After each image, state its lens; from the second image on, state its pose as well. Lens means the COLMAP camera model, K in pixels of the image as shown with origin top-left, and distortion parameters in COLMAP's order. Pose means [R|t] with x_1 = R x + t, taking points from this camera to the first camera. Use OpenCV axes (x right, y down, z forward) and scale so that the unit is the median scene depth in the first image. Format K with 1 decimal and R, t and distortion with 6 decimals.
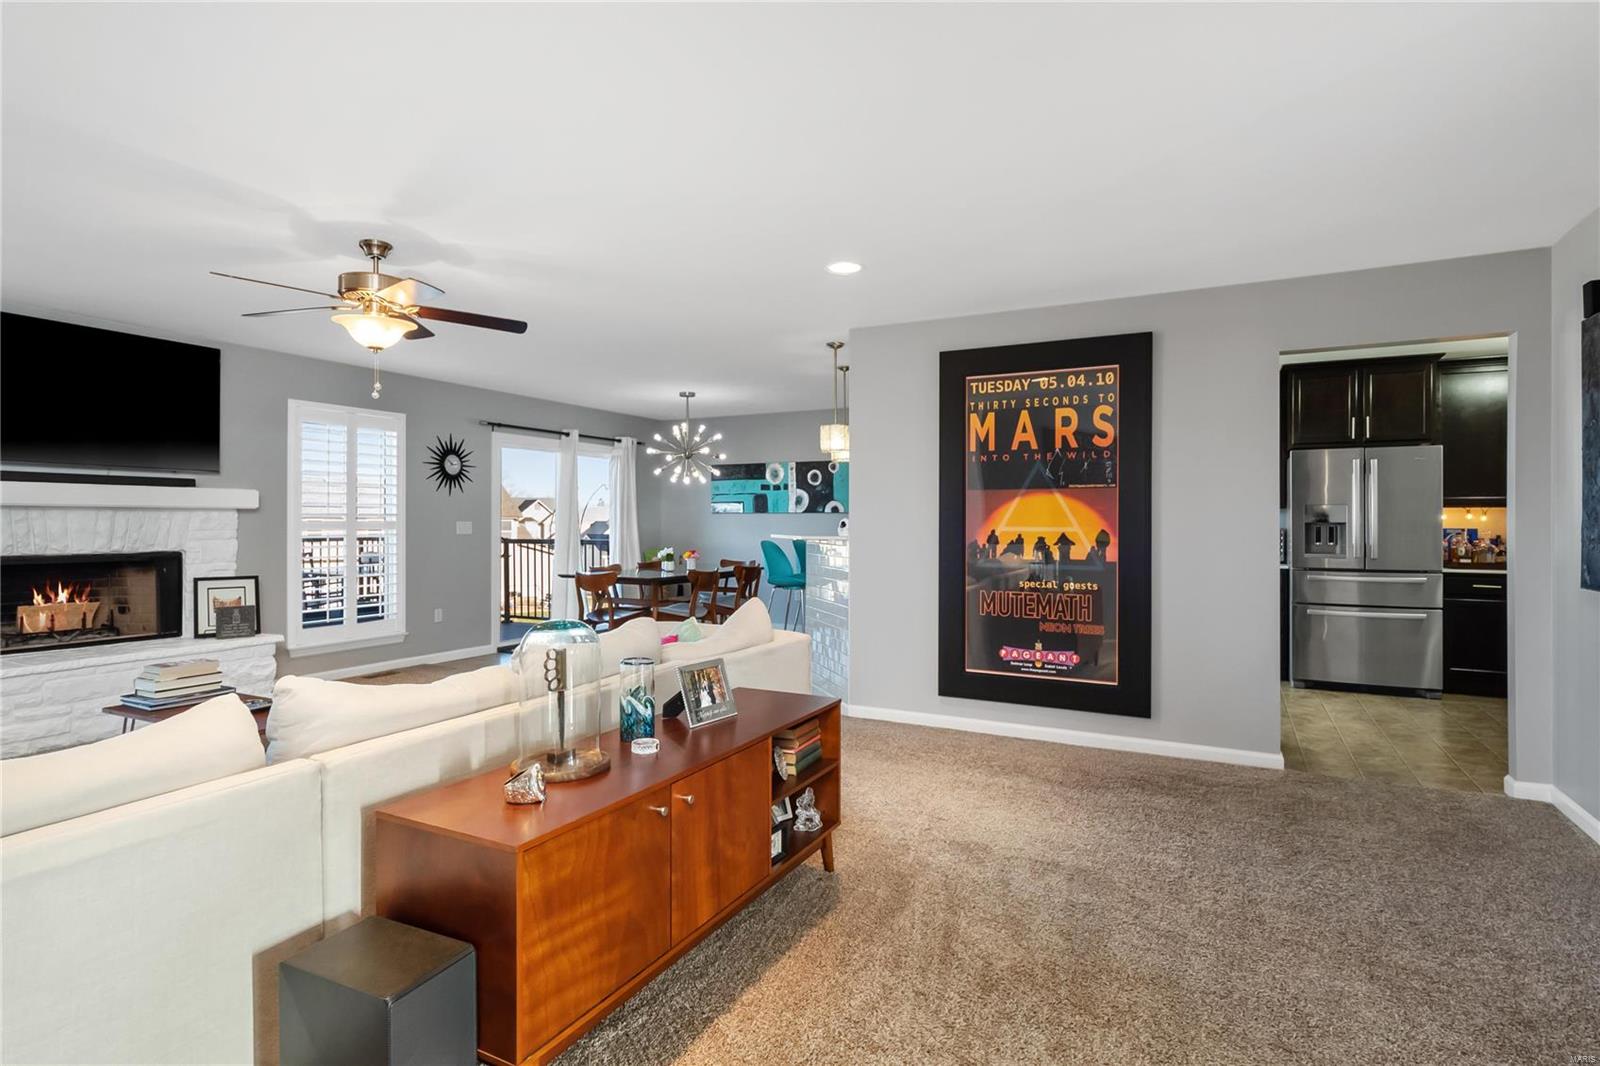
lens RADIAL K [[808.4, 0, 800.2], [0, 808.4, 520.0], [0, 0, 1]] dist [0.000377, 0.000432]
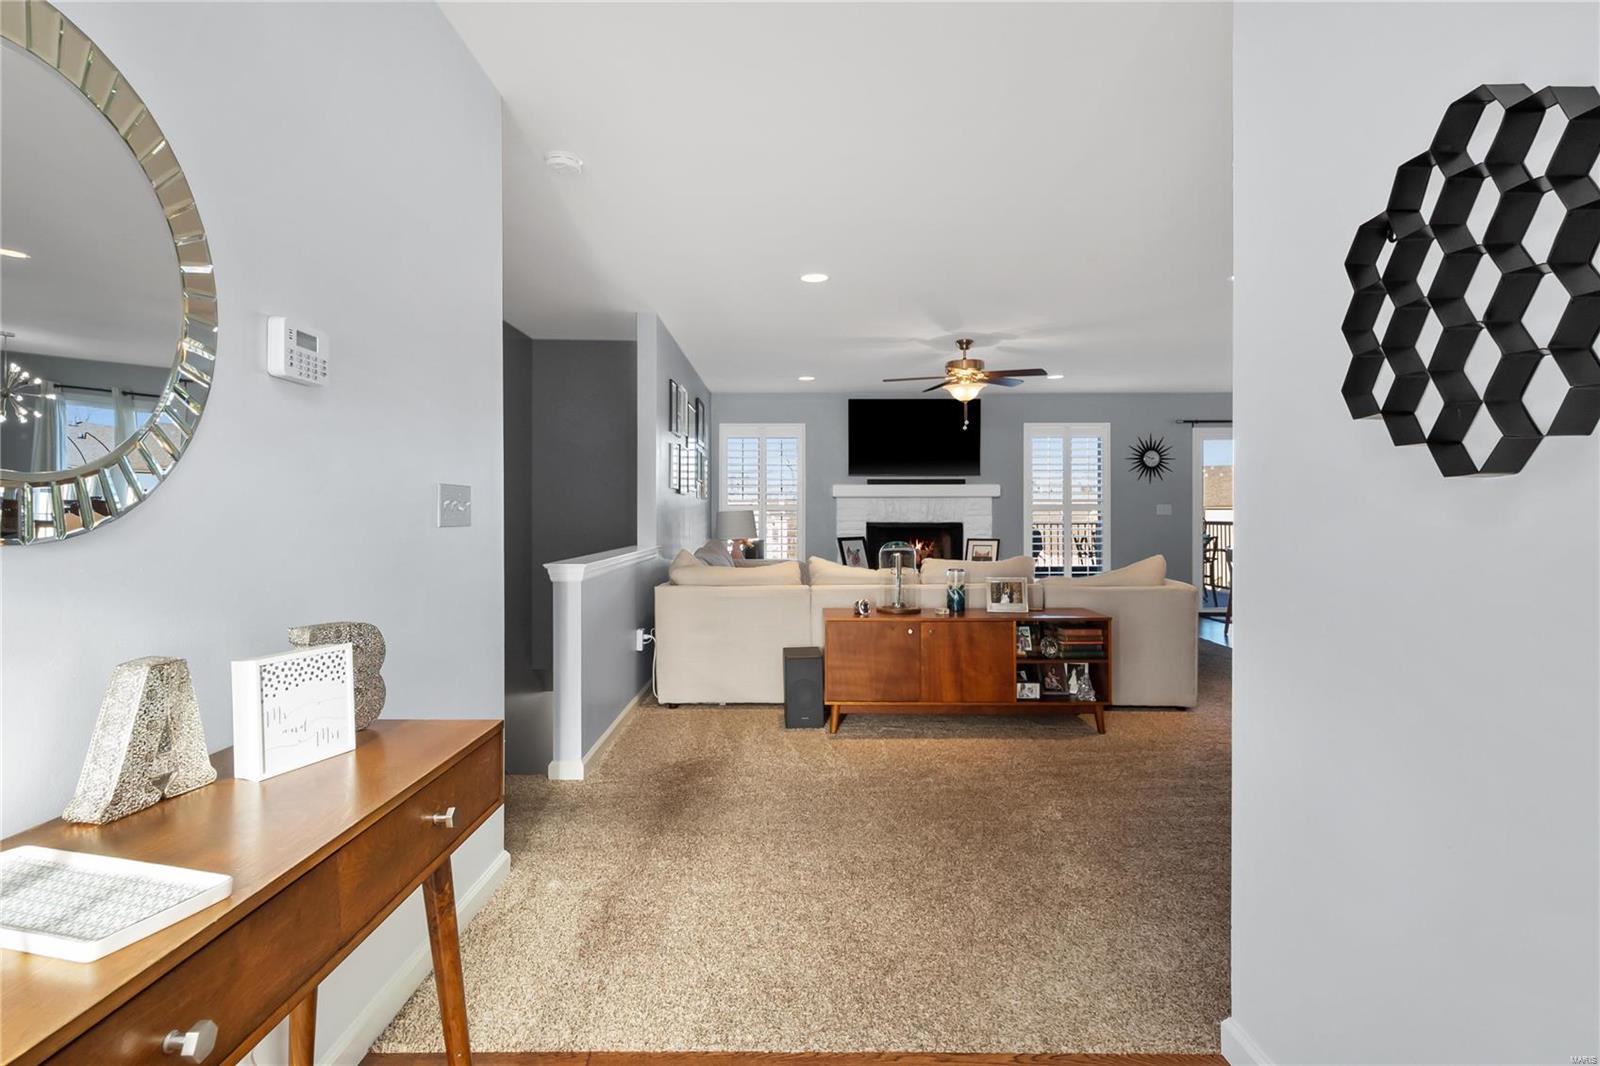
lens RADIAL K [[818.2, 0, 805.7], [0, 818.2, 515.8], [0, 0, 1]] dist [0.004420, -0.000620]
pose [[0.474493, 0.001470, -0.880258, 0.562479], [0.003557, 0.999987, 0.003587, 0.017519], [0.880252, -0.004833, 0.474482, -0.090129]]
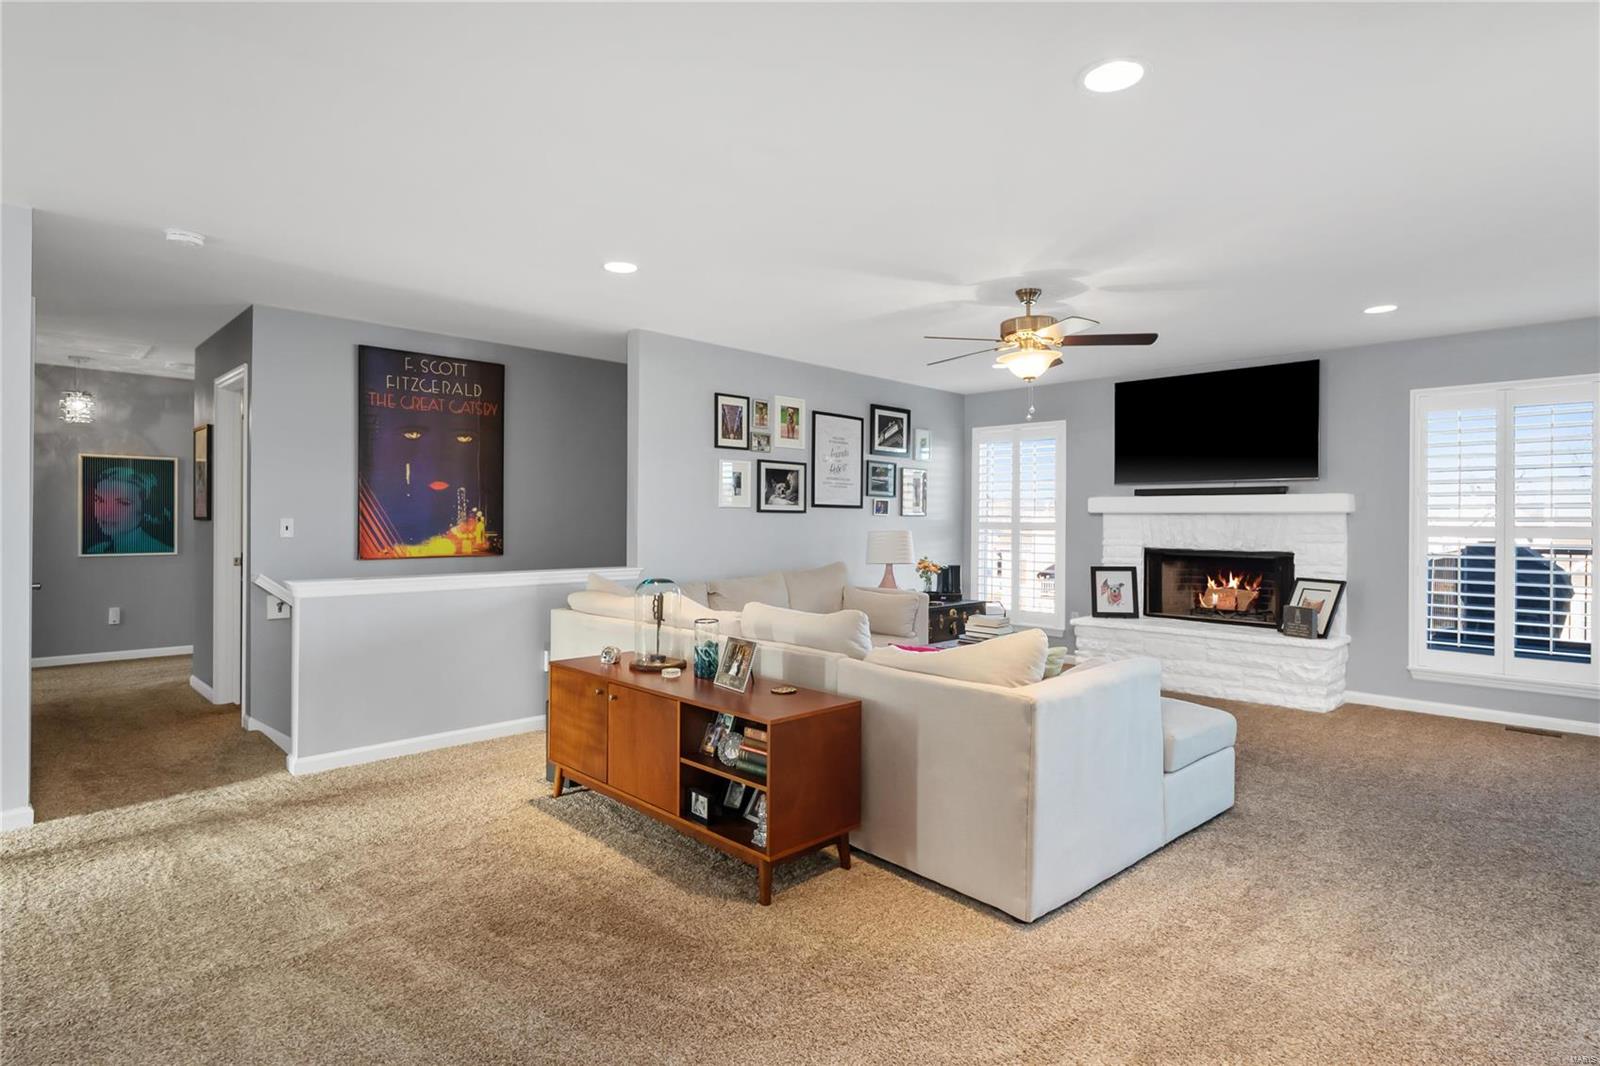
lens RADIAL K [[808.4, 0, 800.2], [0, 808.4, 520.0], [0, 0, 1]] dist [0.000377, 0.000432]
pose [[-0.296370, -0.004991, -0.955060, 0.463951], [-0.004914, 0.999981, -0.003701, 0.002640], [0.955061, 0.003596, -0.296389, 0.673404]]
